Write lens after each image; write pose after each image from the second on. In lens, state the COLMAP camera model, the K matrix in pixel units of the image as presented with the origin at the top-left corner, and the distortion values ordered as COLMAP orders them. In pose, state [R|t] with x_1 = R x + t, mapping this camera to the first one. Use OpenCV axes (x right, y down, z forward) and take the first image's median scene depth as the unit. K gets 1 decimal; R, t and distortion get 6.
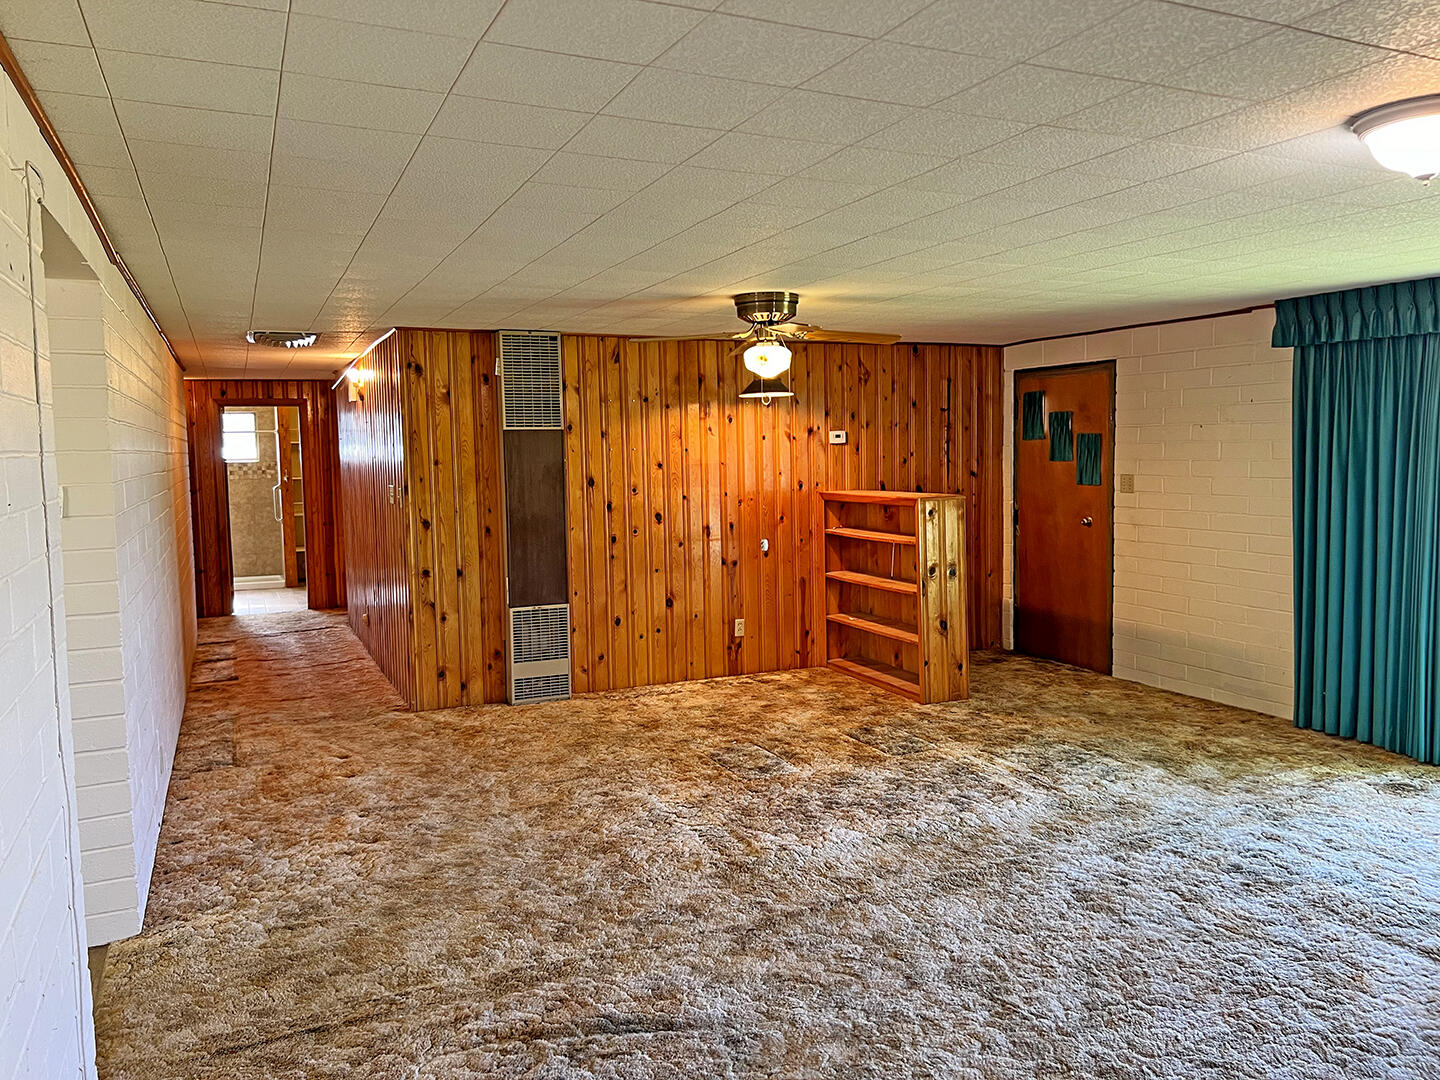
lens RADIAL K [[1082.3, 0, 717.8], [0, 1082.3, 533.2], [0, 0, 1]] dist [0.039776, 0.001859]
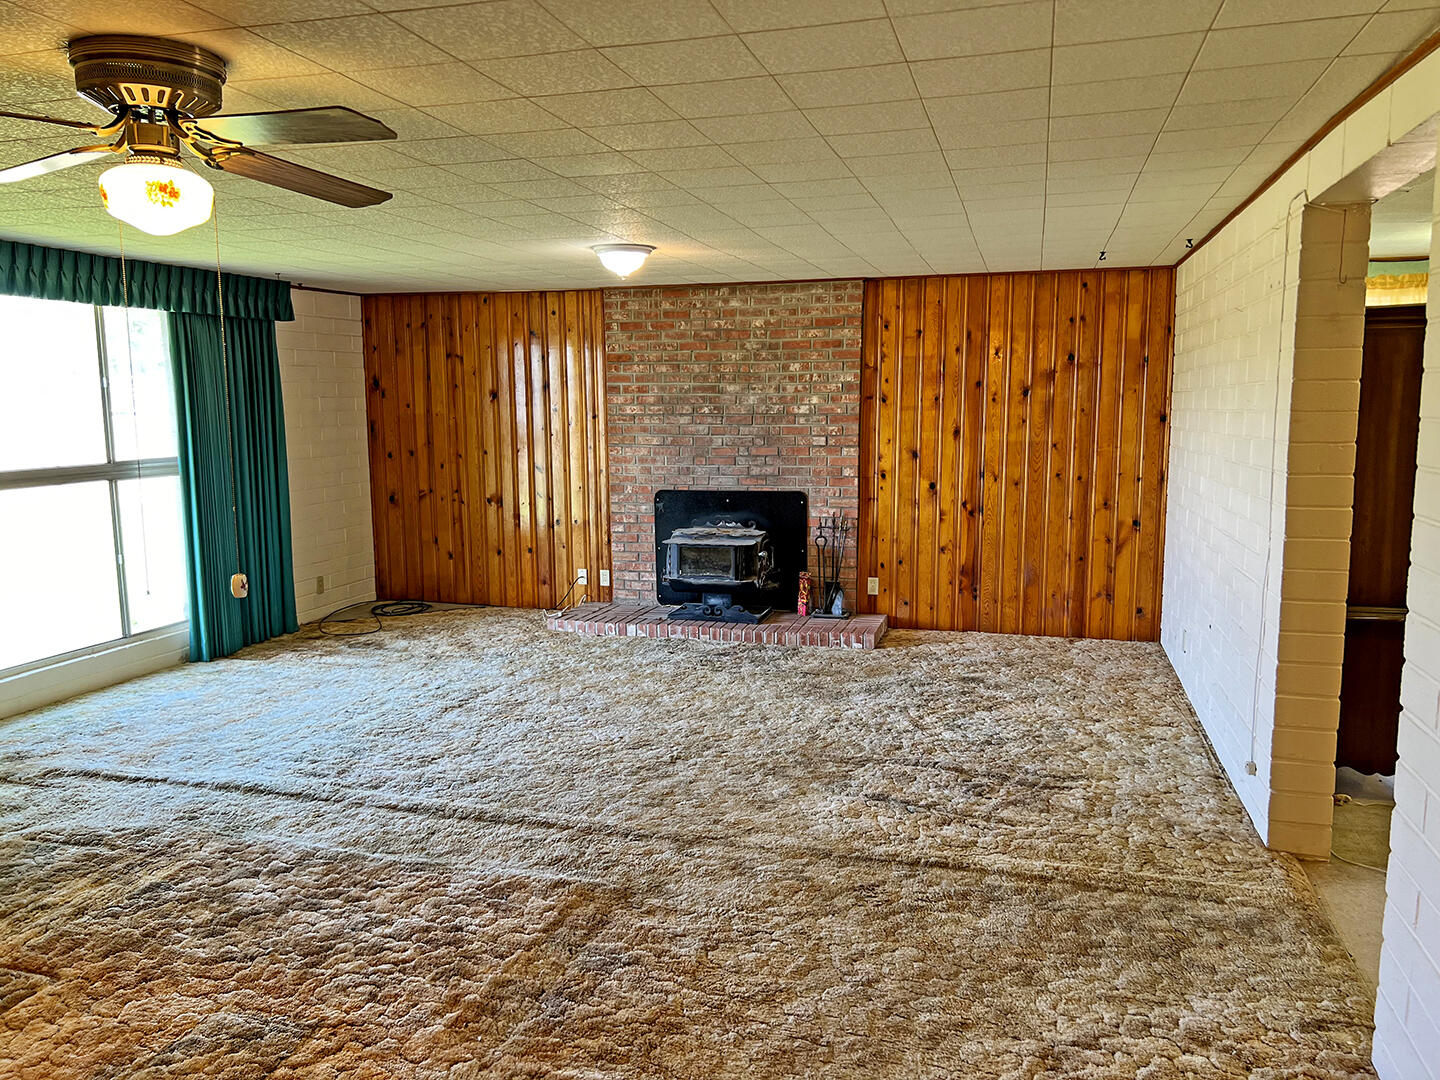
lens RADIAL K [[1091.2, 0, 731.5], [0, 1091.2, 533.9], [0, 0, 1]] dist [0.038614, -0.033305]
pose [[-0.777421, -0.050878, 0.626919, -0.340801], [0.073922, 0.982425, 0.171398, -0.060860], [-0.624621, 0.179591, -0.759997, 0.944017]]
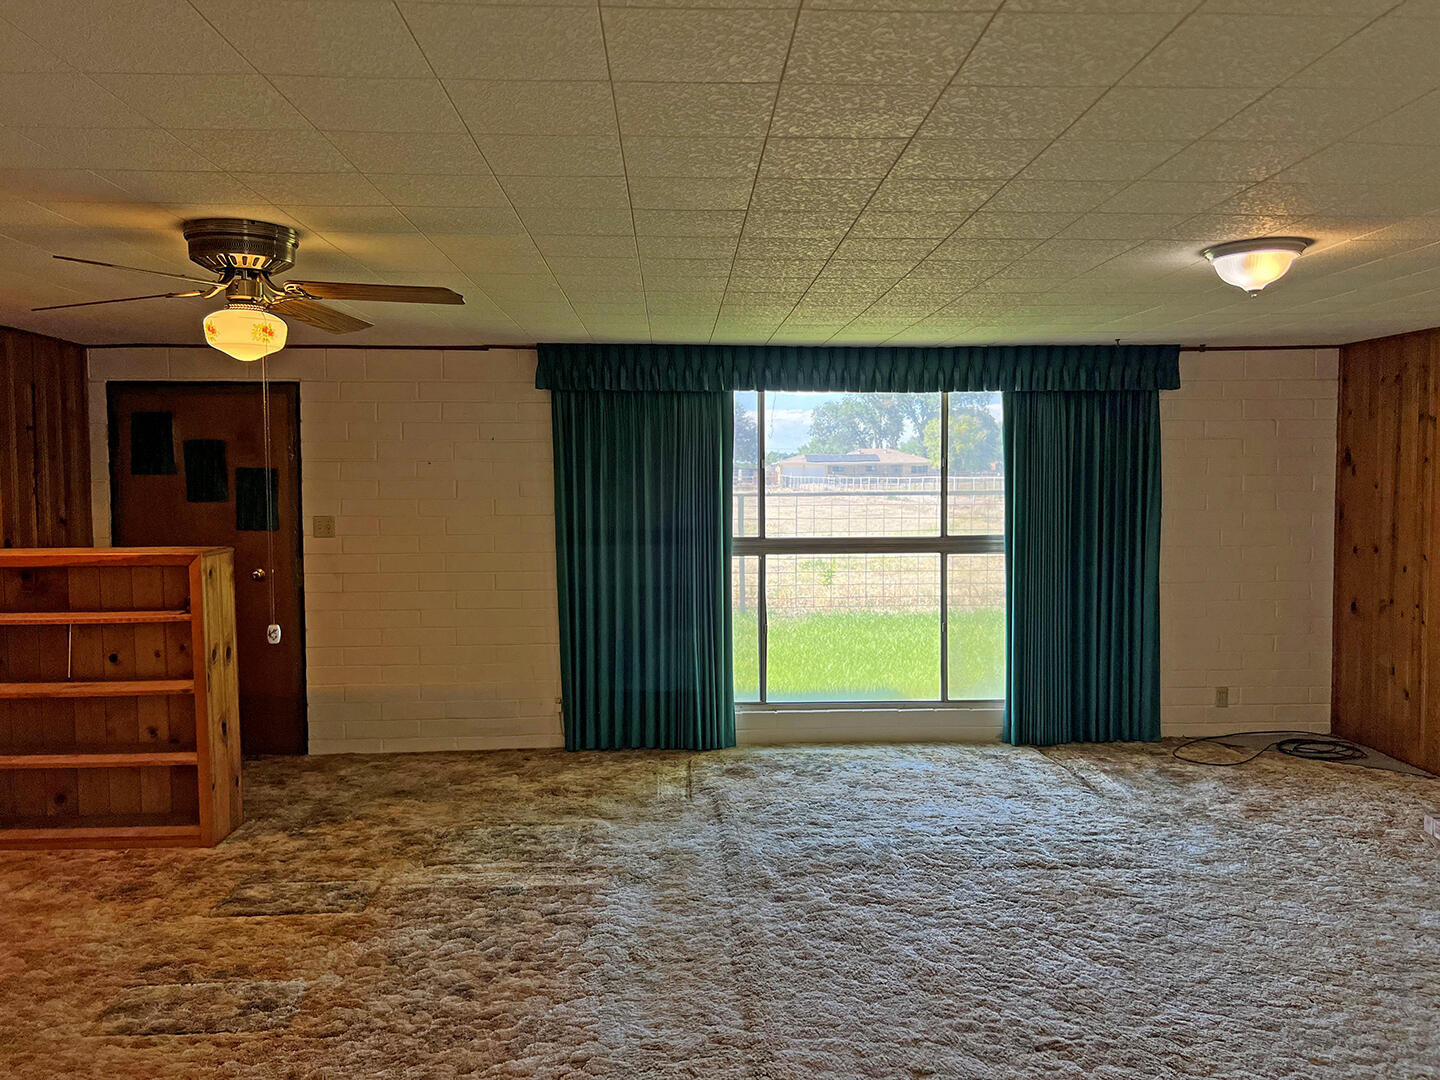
lens RADIAL K [[1091.2, 0, 731.5], [0, 1091.2, 533.9], [0, 0, 1]] dist [0.038614, -0.033305]
pose [[0.349164, -0.030822, 0.936555, -0.342933], [0.071159, 0.997445, 0.006297, -0.023750], [-0.934356, 0.064445, 0.350465, 0.411361]]
